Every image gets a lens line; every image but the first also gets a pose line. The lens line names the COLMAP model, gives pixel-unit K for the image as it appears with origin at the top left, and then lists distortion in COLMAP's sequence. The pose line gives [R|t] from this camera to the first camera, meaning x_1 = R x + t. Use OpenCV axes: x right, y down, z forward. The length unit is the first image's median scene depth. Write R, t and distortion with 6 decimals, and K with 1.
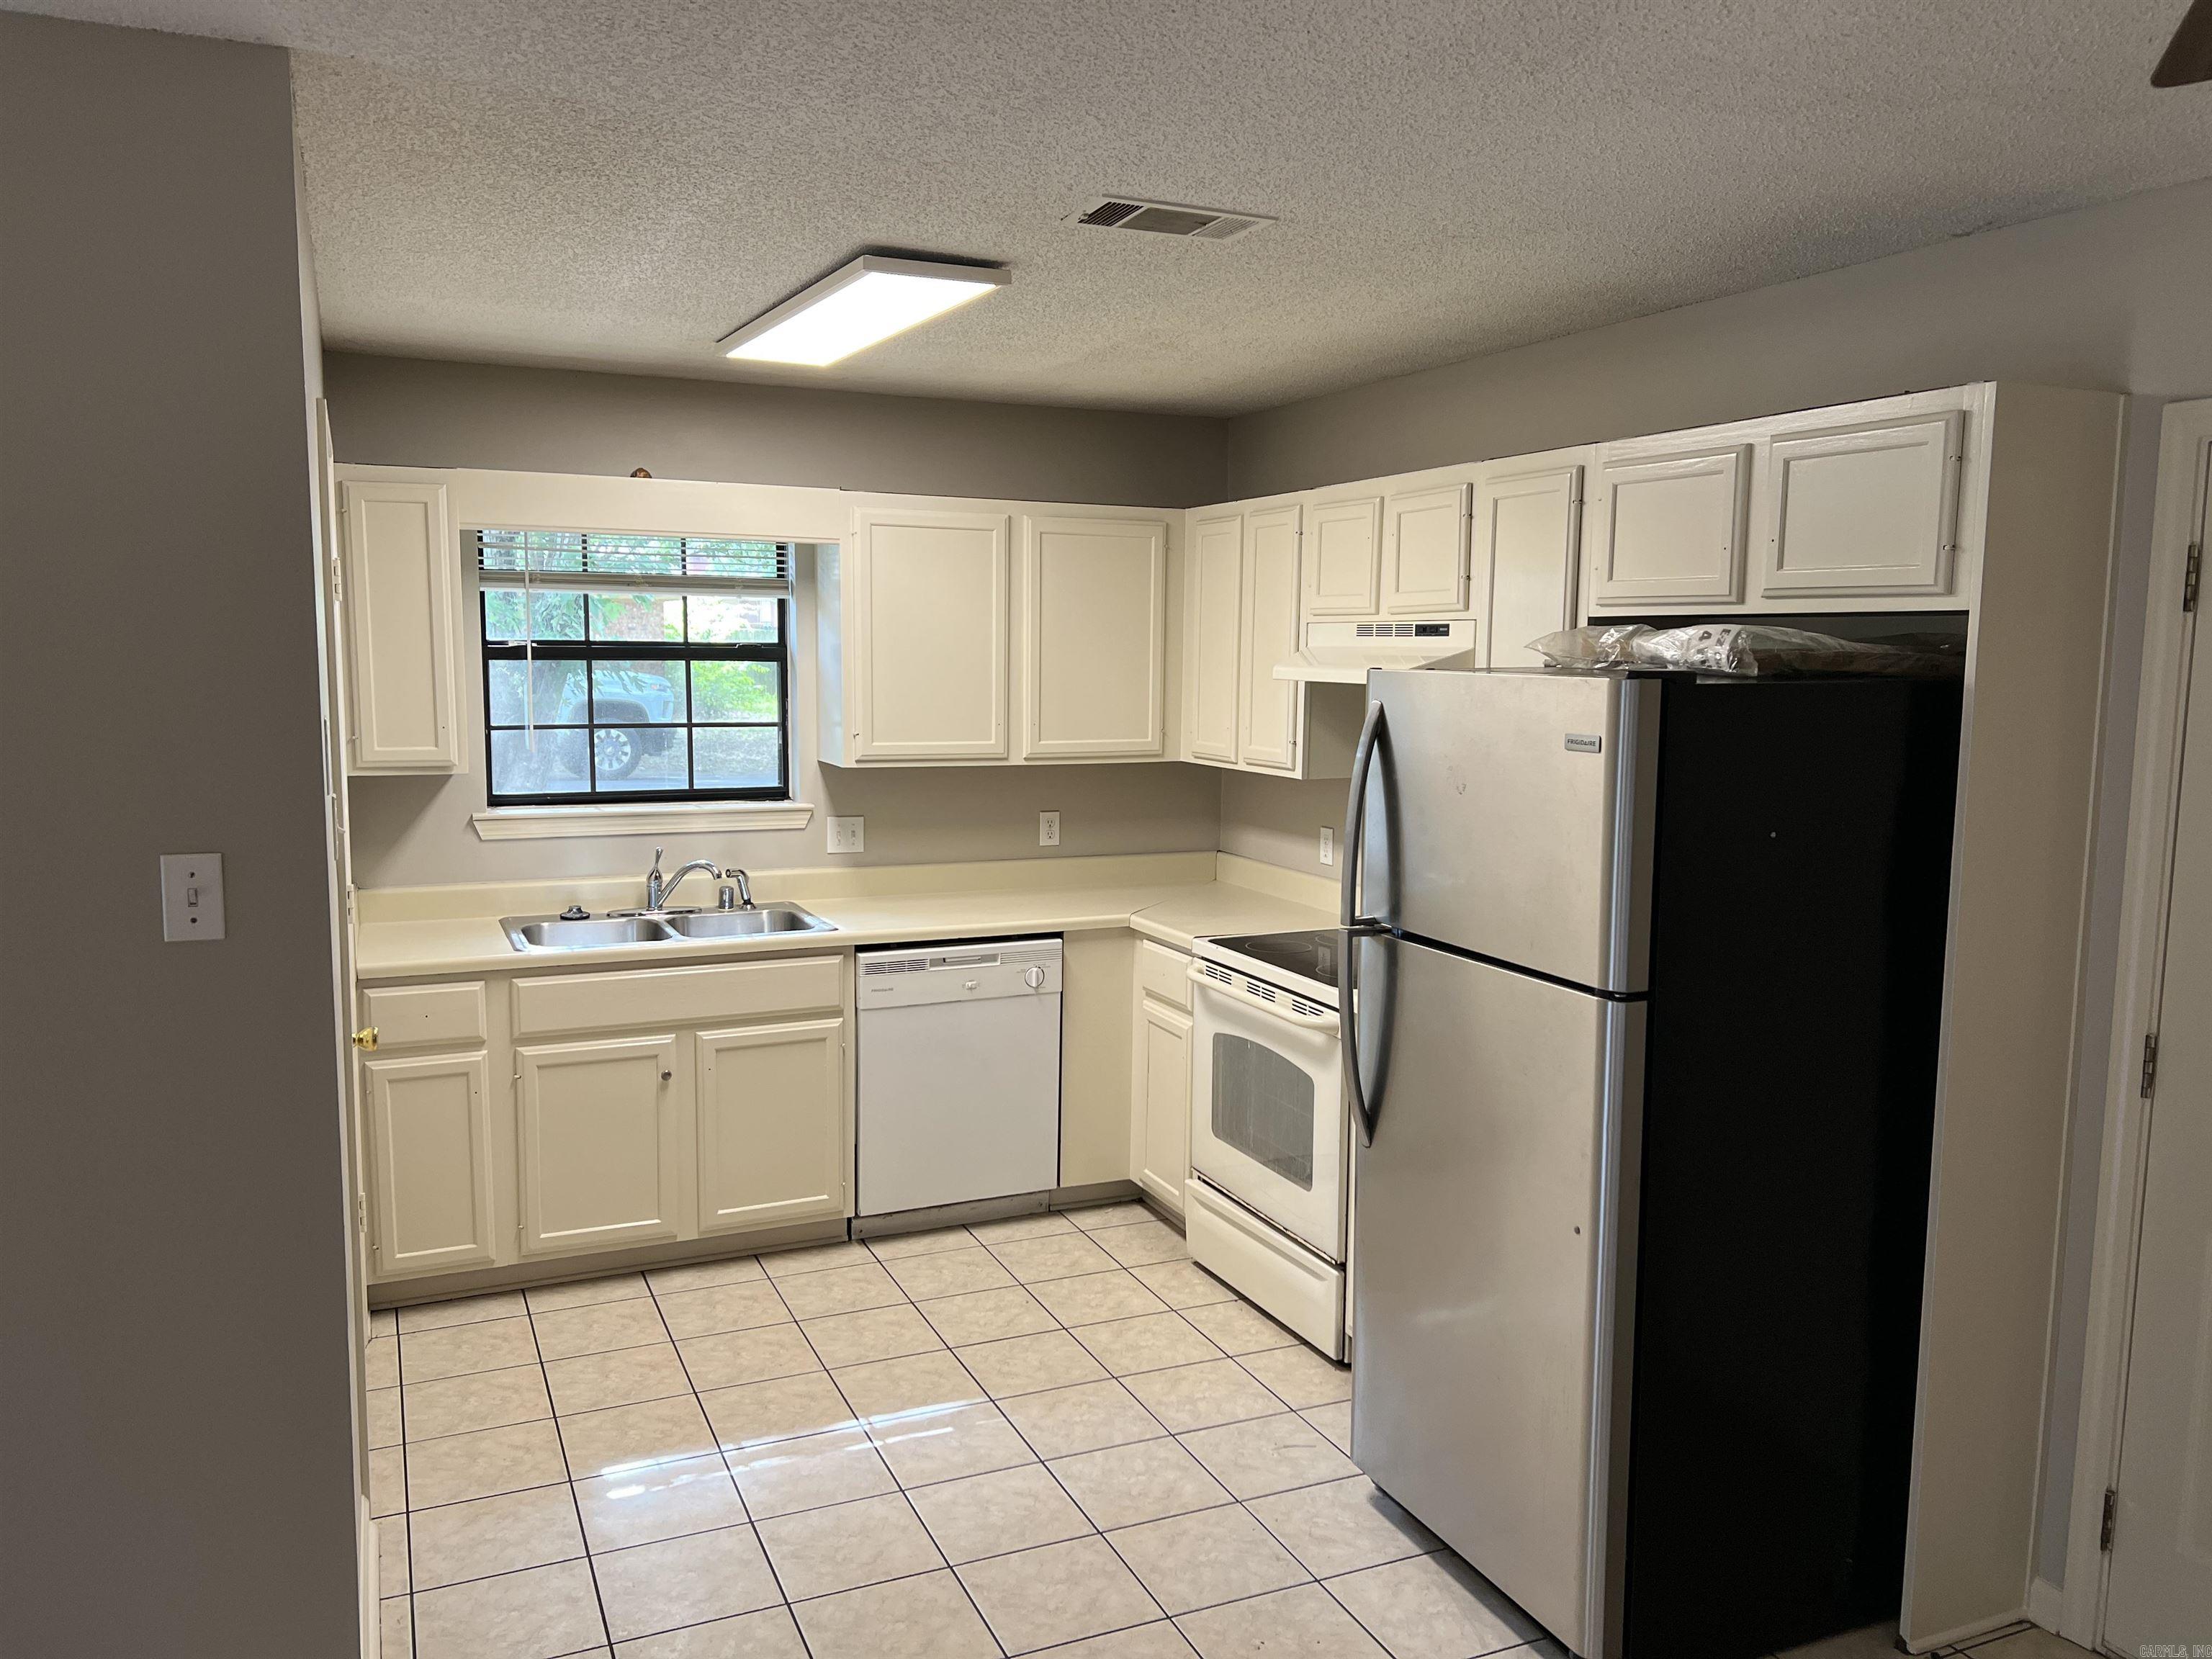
lens RADIAL K [[1669.9, 0, 1105.7], [0, 1669.9, 830.6], [0, 0, 1]] dist [0.051679, -0.004568]
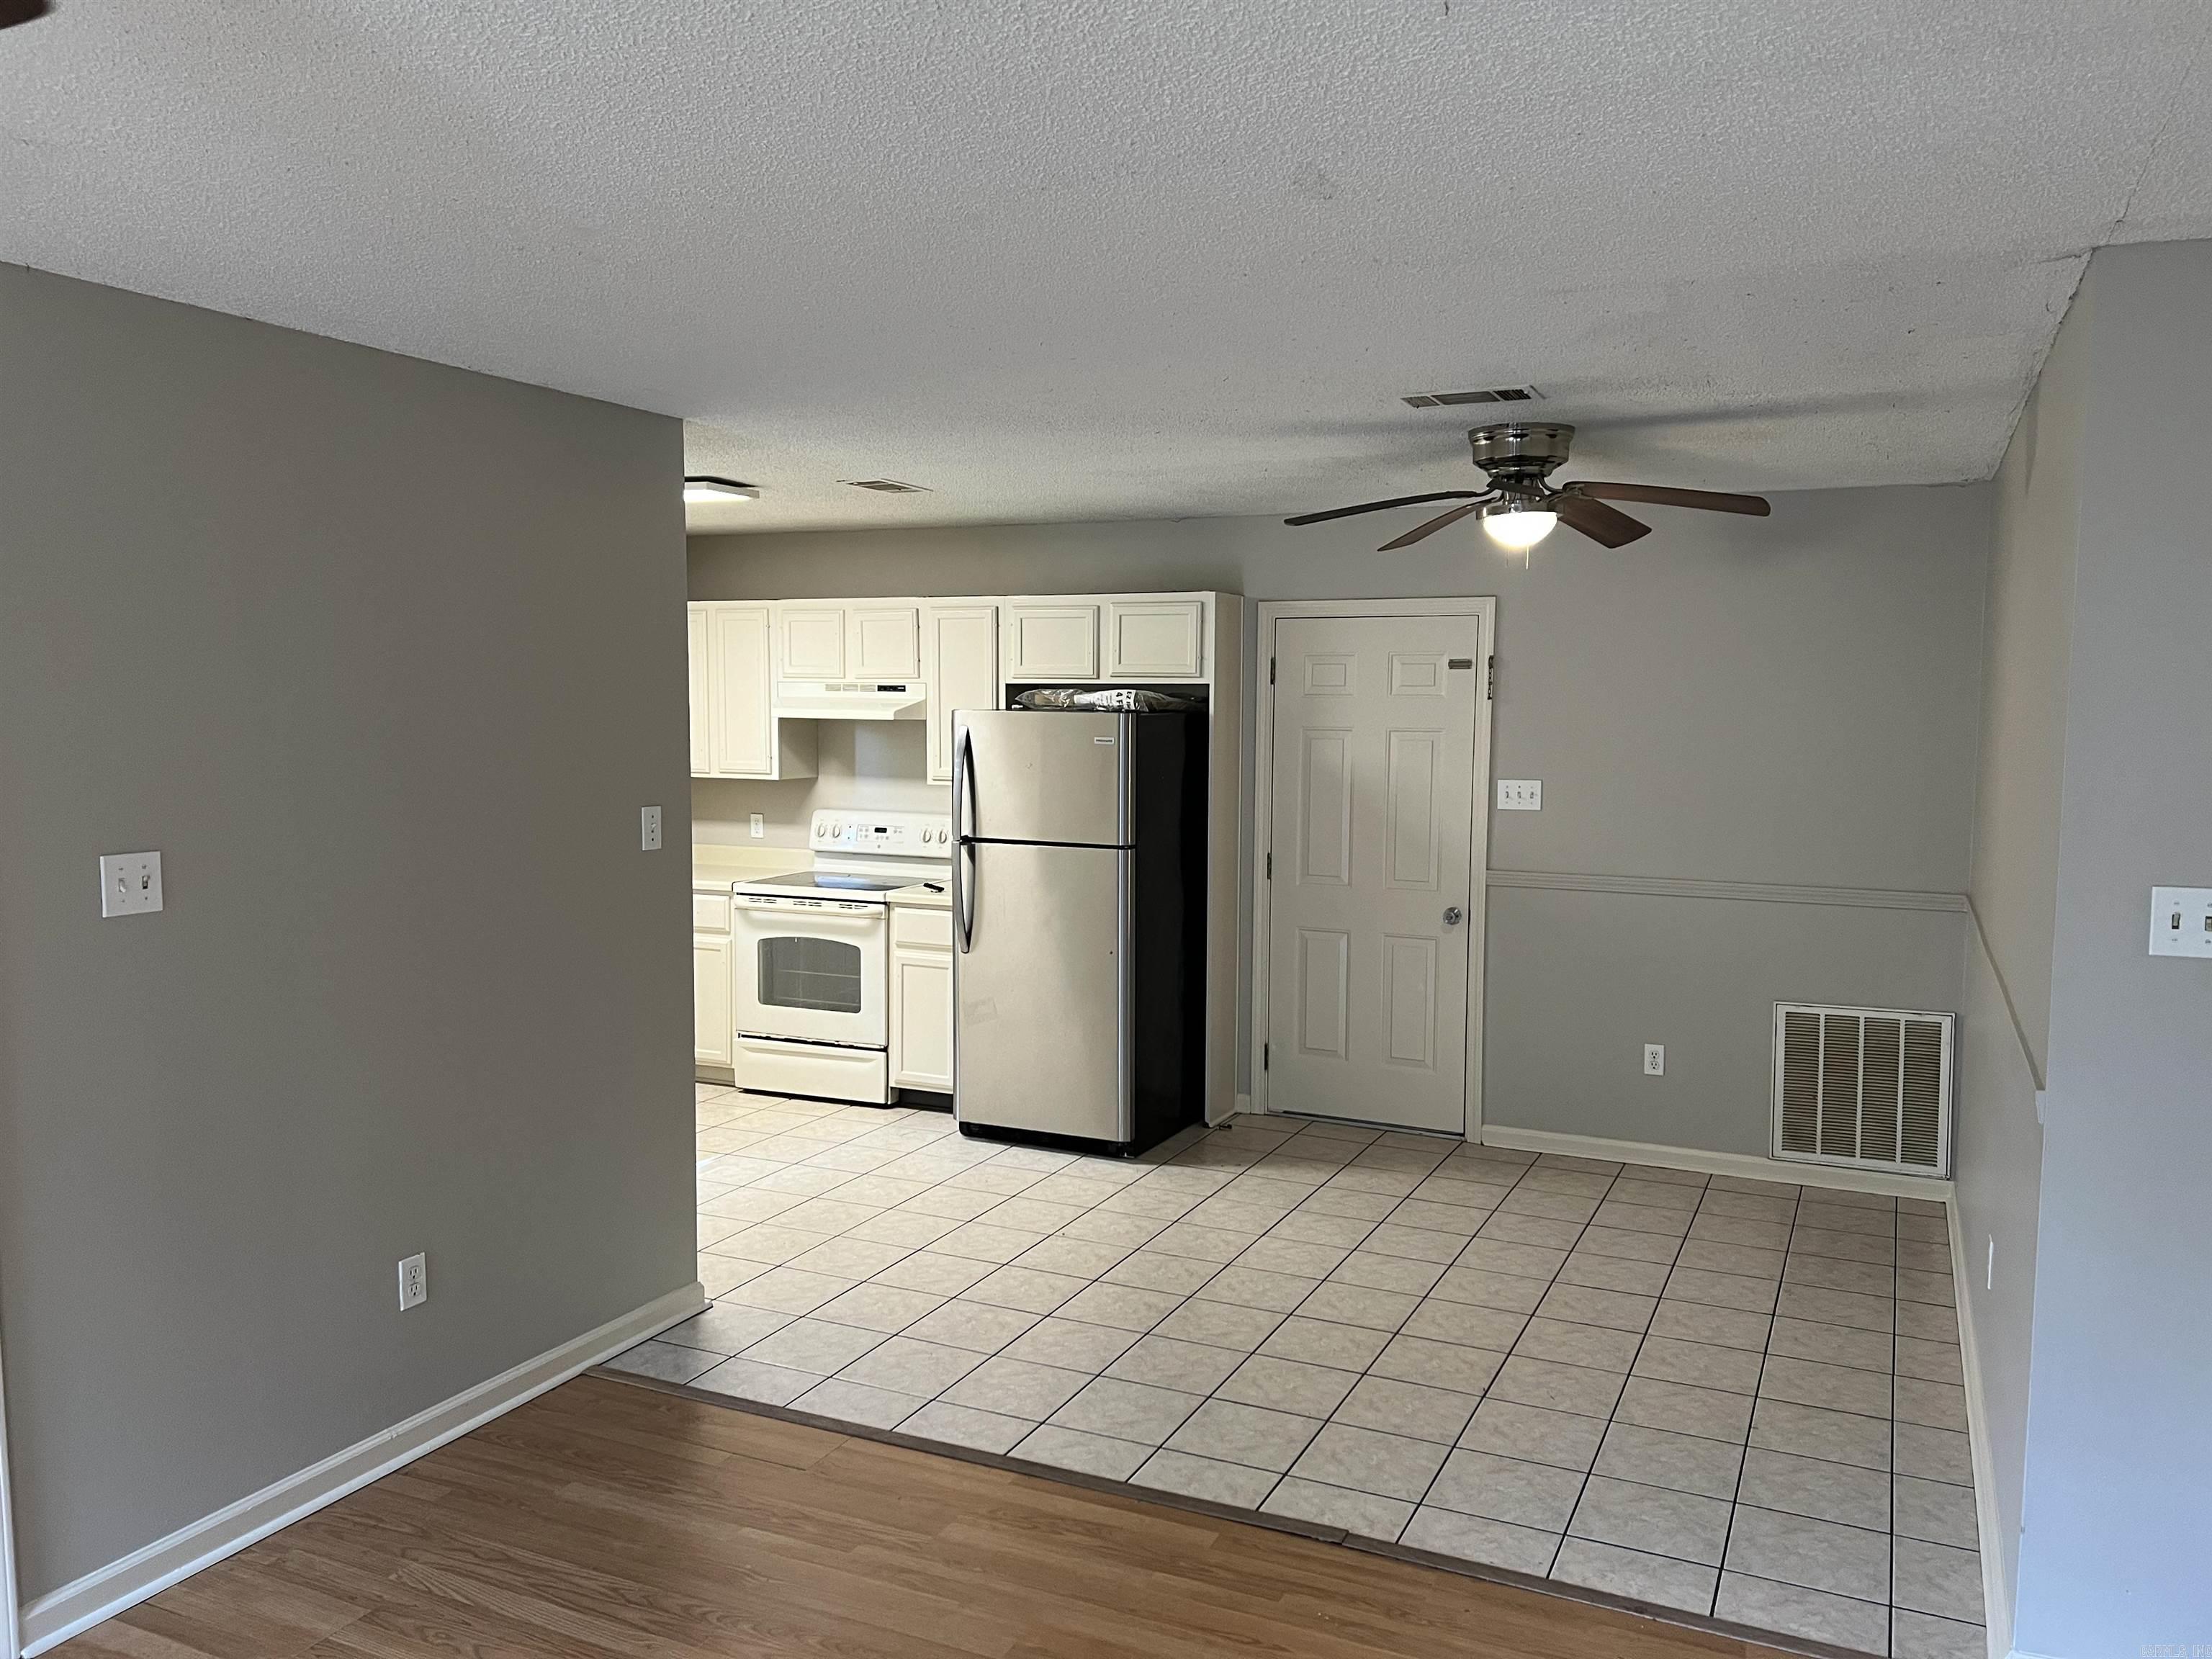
lens RADIAL K [[1669.9, 0, 1110.6], [0, 1669.9, 831.6], [0, 0, 1]] dist [0.051679, -0.004568]
pose [[0.761457, -0.057009, 0.645703, -0.859666], [0.072313, 0.997378, 0.002782, 0.046841], [-0.644169, 0.044575, 0.763583, -0.537658]]
